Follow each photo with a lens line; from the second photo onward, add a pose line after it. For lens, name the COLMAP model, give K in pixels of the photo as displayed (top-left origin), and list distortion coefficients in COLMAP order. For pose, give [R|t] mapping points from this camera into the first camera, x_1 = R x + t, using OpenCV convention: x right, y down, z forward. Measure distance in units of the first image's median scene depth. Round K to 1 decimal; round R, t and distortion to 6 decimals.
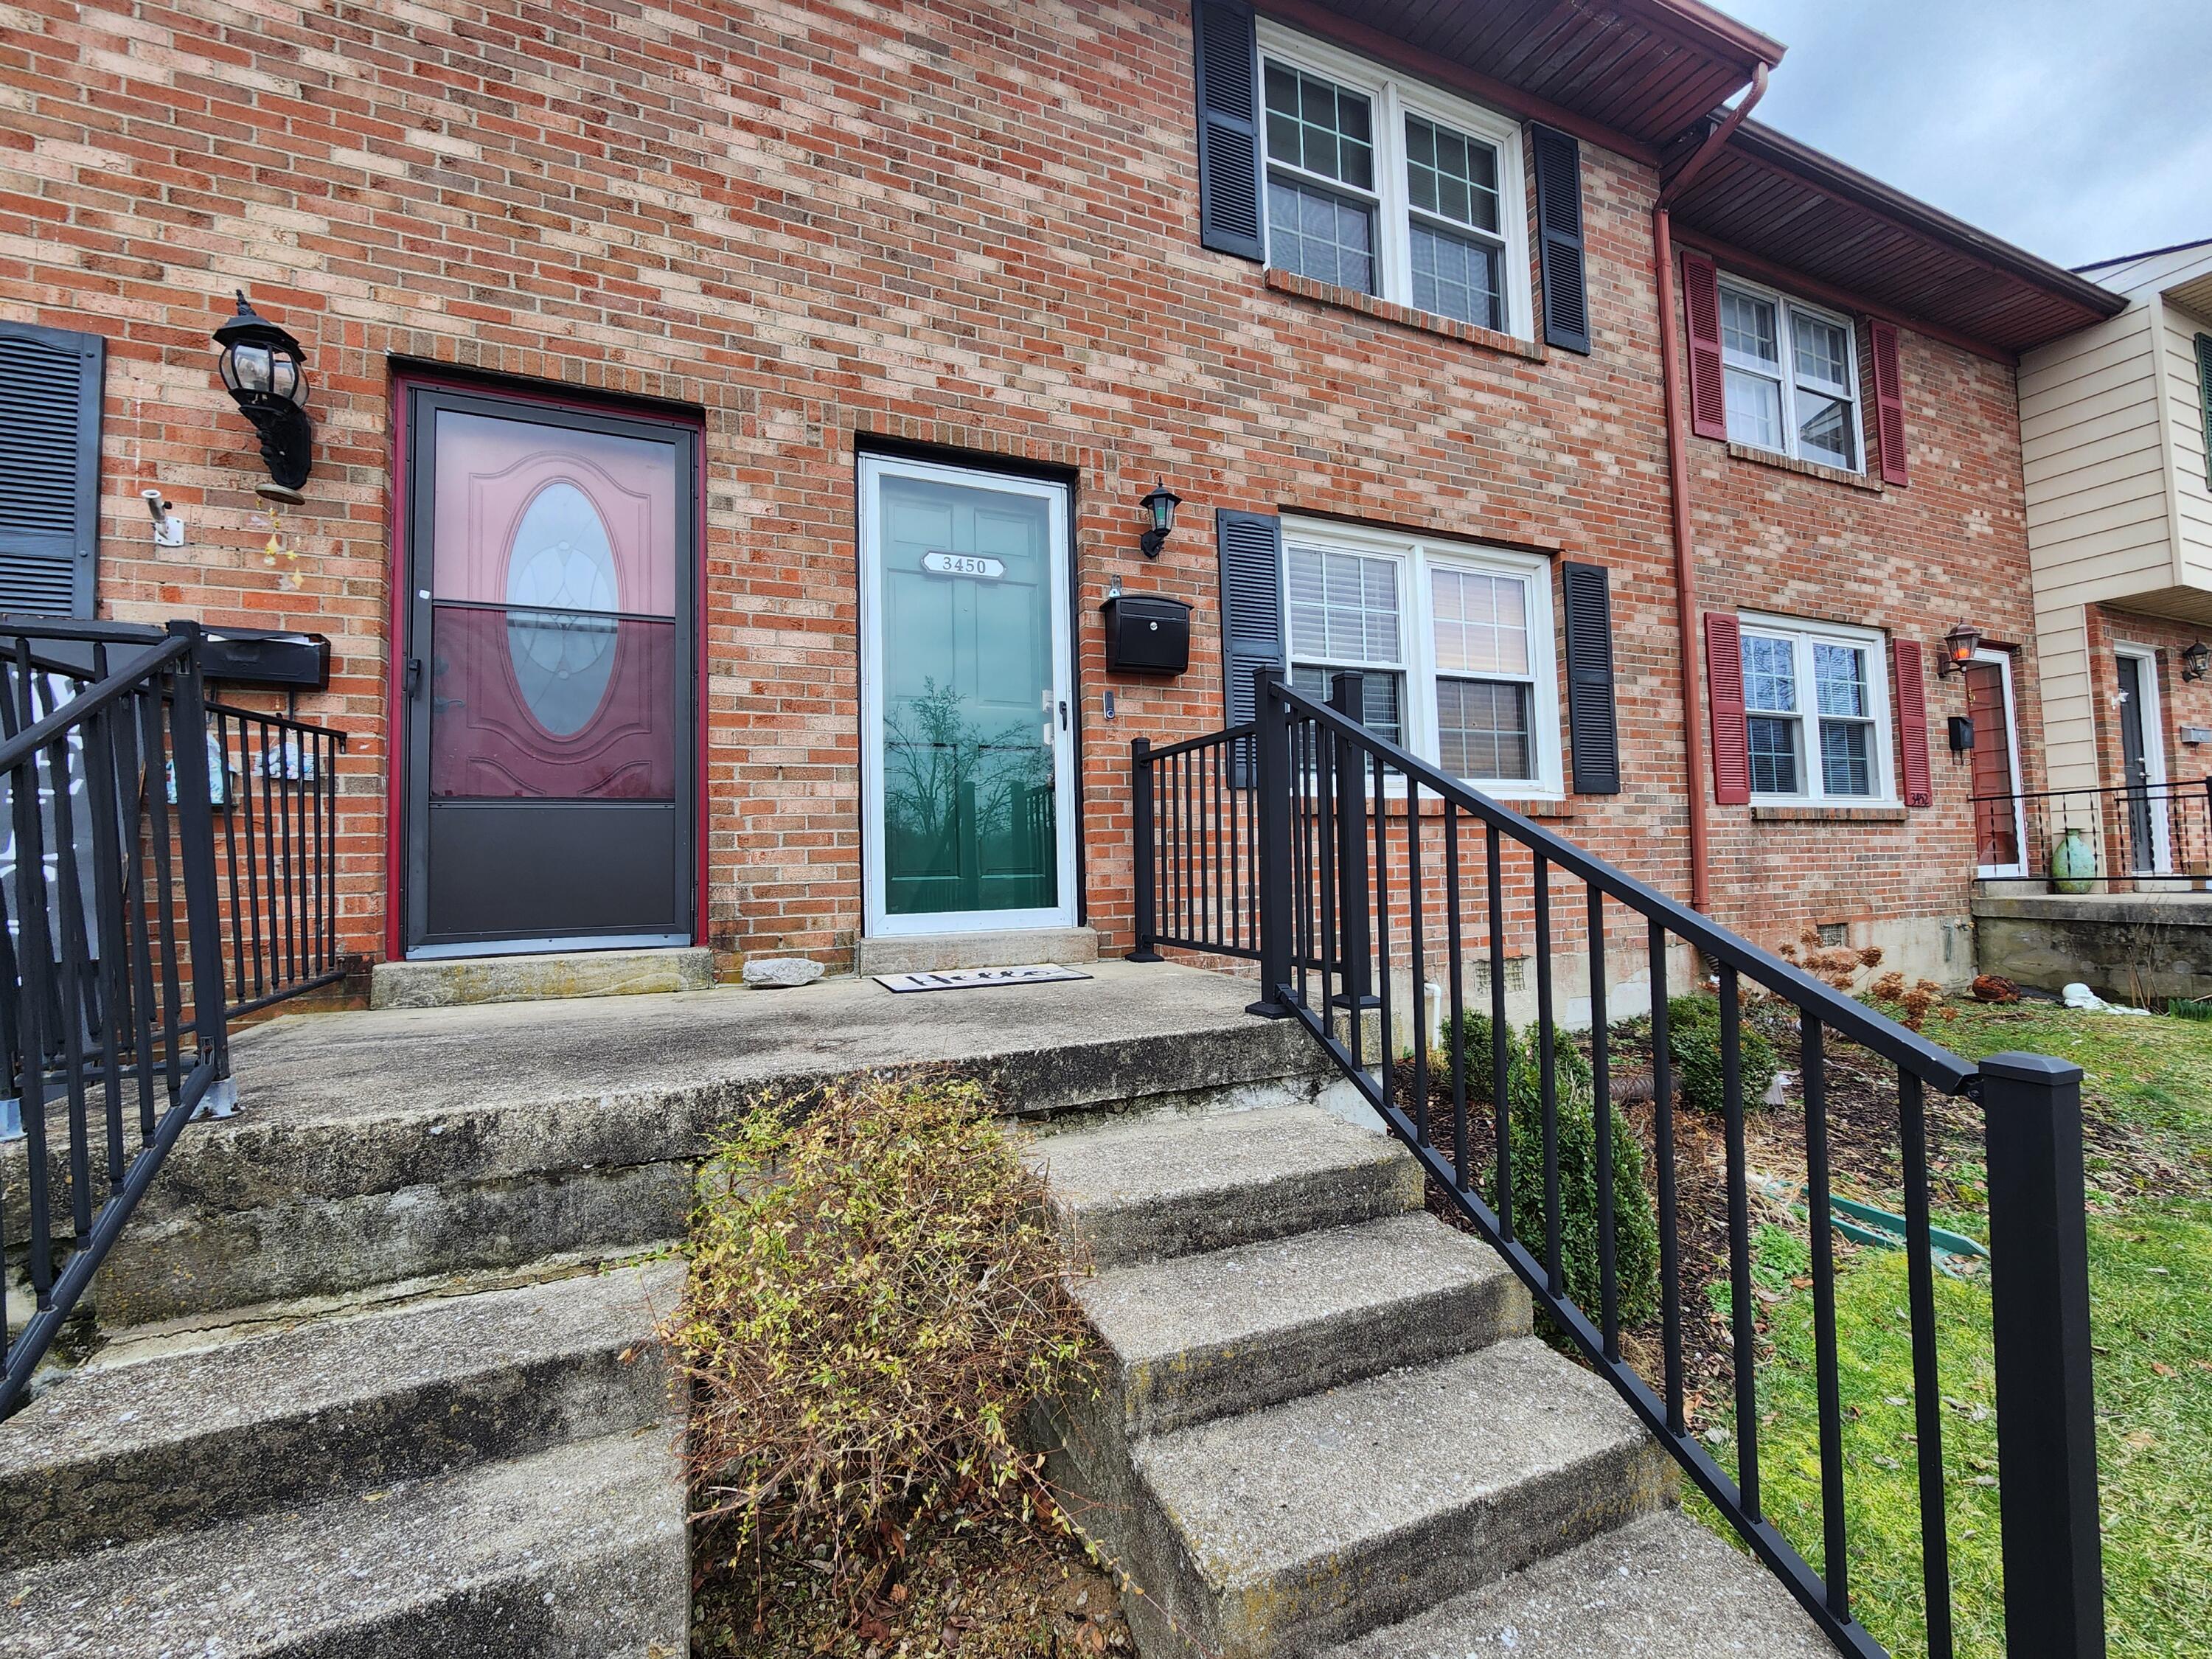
lens RADIAL K [[931.8, 0, 1114.6], [0, 931.8, 812.3], [0, 0, 1]] dist [-0.018568, 0.005533]
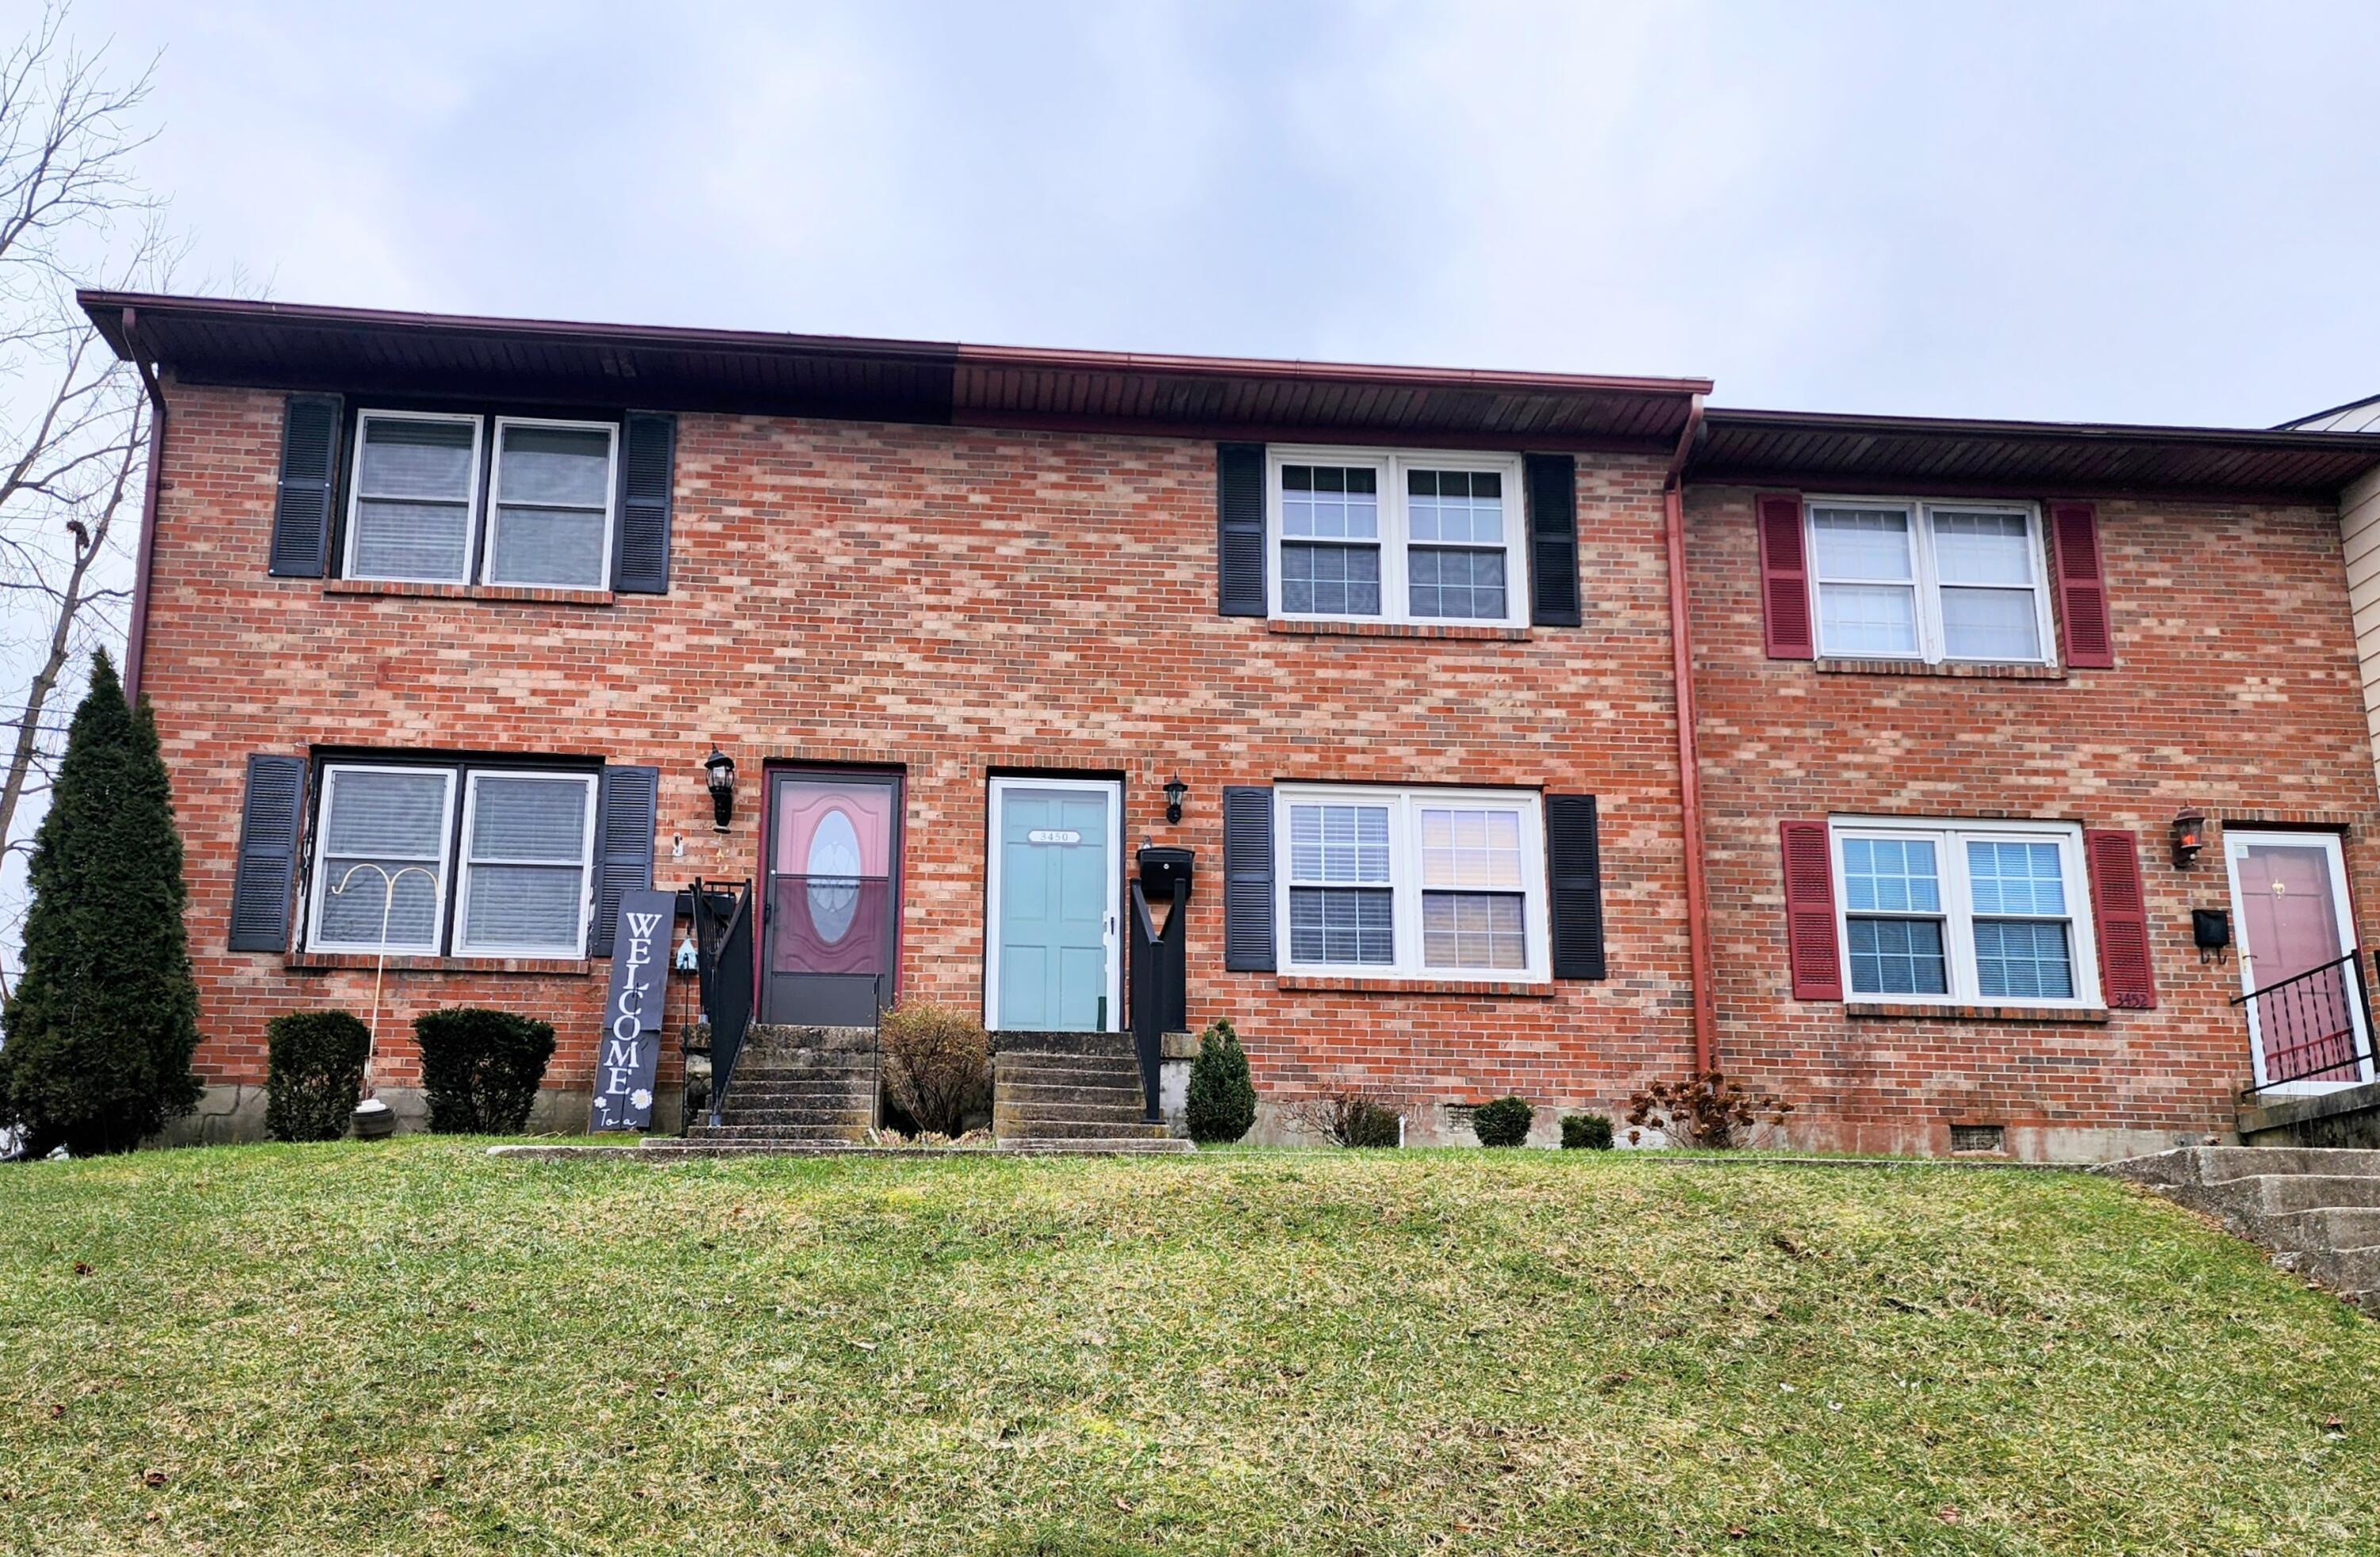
lens RADIAL K [[2642.6, 0, 1190.0], [0, 2642.6, 778.5], [0, 0, 1]] dist [-0.010863, 0.008408]
pose [[0.945160, -0.076950, -0.317414, 1.449381], [-0.006193, 0.967452, -0.252977, 0.755748], [0.326550, 0.241069, 0.913921, -2.981238]]
